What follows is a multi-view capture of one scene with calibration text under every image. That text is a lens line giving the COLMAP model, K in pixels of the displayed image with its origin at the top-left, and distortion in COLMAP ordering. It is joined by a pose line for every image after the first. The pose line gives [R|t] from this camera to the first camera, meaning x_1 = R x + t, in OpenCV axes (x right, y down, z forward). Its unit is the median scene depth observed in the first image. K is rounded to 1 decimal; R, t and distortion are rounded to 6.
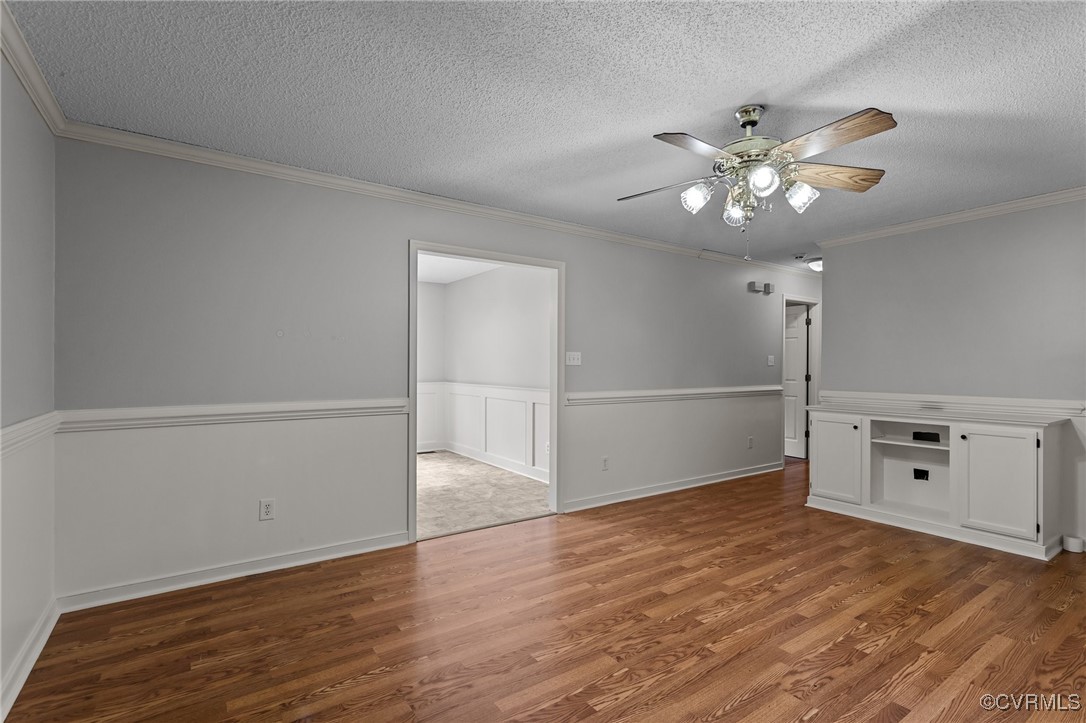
lens RADIAL K [[518.4, 0, 549.8], [0, 518.4, 365.2], [0, 0, 1]] dist [0.001912, 0.000705]
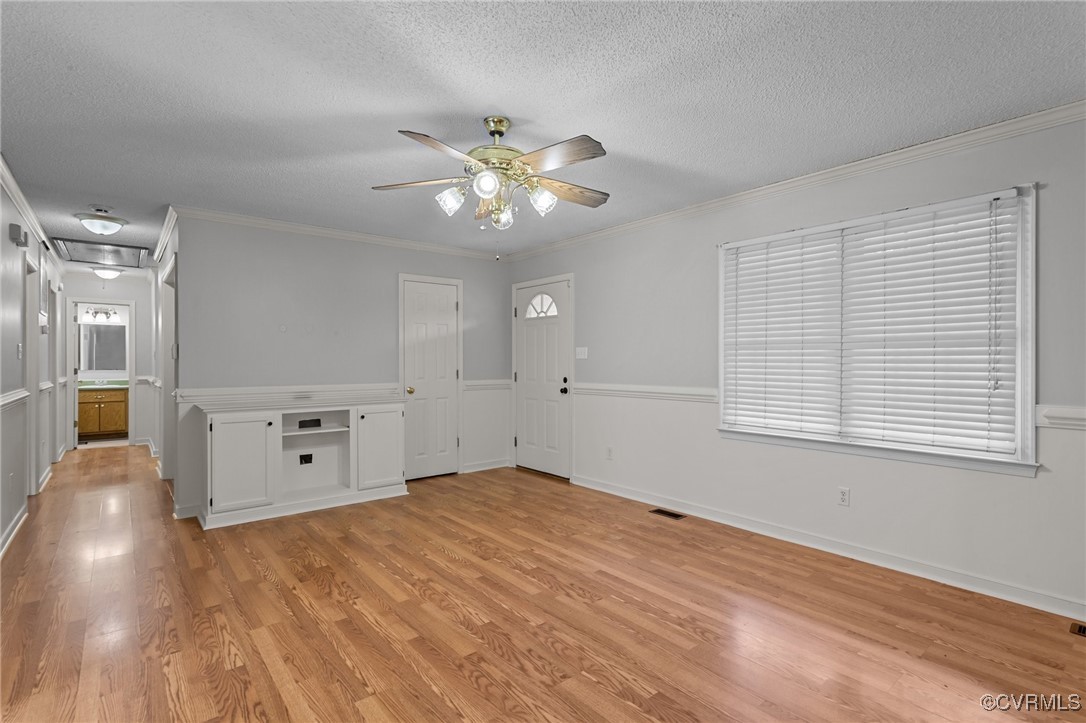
lens RADIAL K [[518.4, 0, 549.8], [0, 518.4, 359.8], [0, 0, 1]] dist [0.001912, 0.000705]
pose [[-0.086496, -0.000087, 0.996252, -0.574799], [-0.001718, 0.999999, -0.000062, 0.001648], [-0.996251, -0.001717, -0.086496, 0.812250]]
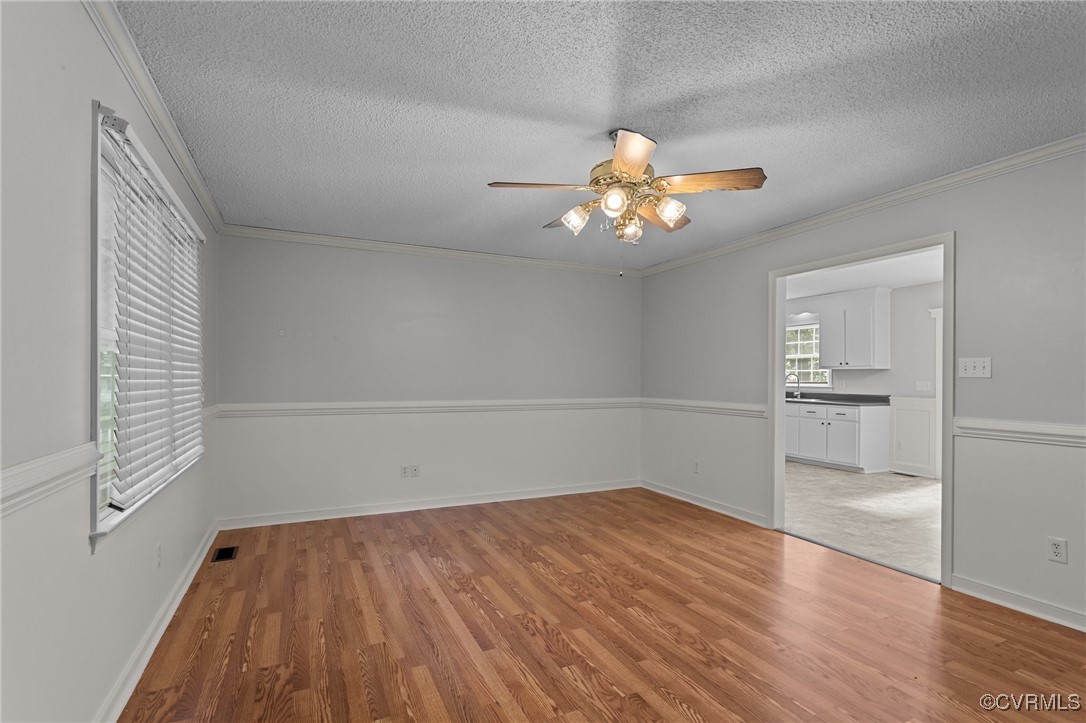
lens RADIAL K [[518.4, 0, 547.9], [0, 518.4, 369.4], [0, 0, 1]] dist [0.001912, 0.000705]
pose [[-0.165565, -0.017912, -0.986036, 1.194401], [-0.002871, 0.999840, -0.017681, 0.004492], [0.986195, -0.000096, -0.165590, 0.849388]]
